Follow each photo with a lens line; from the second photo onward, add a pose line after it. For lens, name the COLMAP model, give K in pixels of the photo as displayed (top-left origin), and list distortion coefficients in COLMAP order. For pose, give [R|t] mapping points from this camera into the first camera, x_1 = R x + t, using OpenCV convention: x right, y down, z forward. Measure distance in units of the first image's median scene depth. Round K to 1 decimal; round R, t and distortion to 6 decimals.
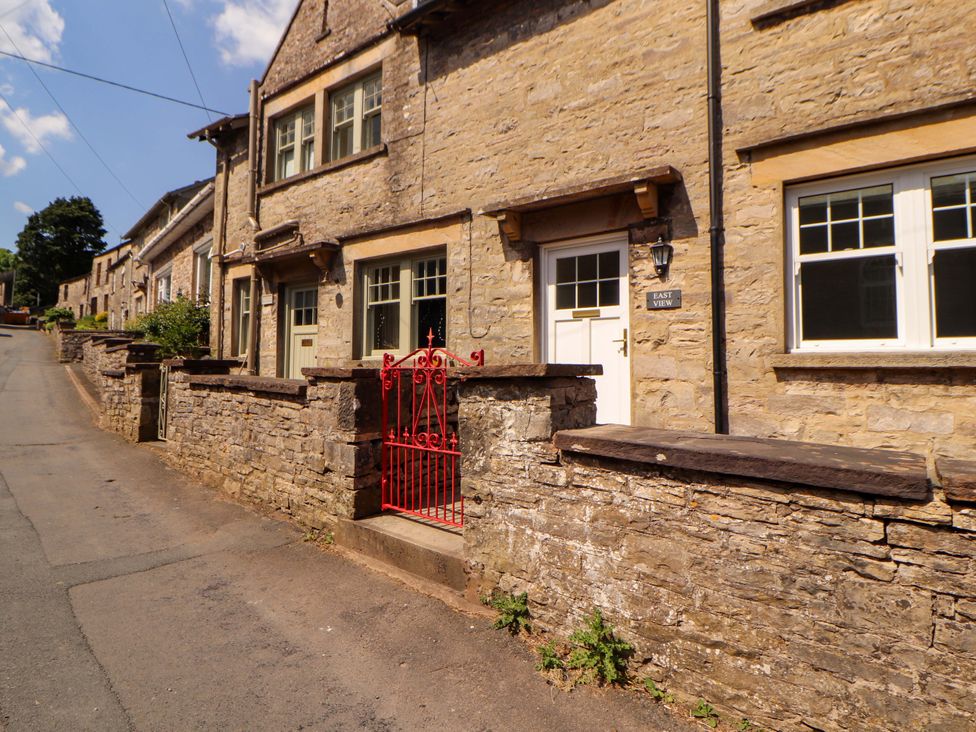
lens RADIAL K [[509.0, 0, 493.0], [0, 509.0, 350.5], [0, 0, 1]] dist [0.001513, -0.014472]
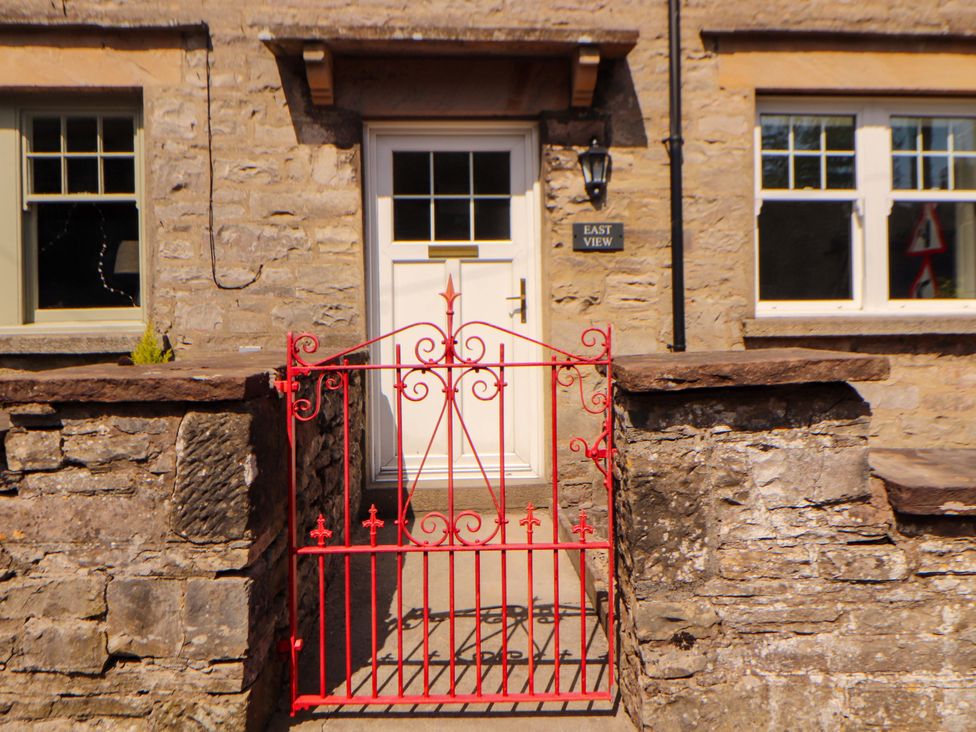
lens RADIAL K [[725.2, 0, 487.9], [0, 725.2, 326.0], [0, 0, 1]] dist [-0.000213, 0.009348]
pose [[0.772462, -0.018921, 0.634779, -0.396633], [-0.002988, 0.999437, 0.033427, -0.016722], [-0.635053, -0.027718, 0.771971, 0.394054]]
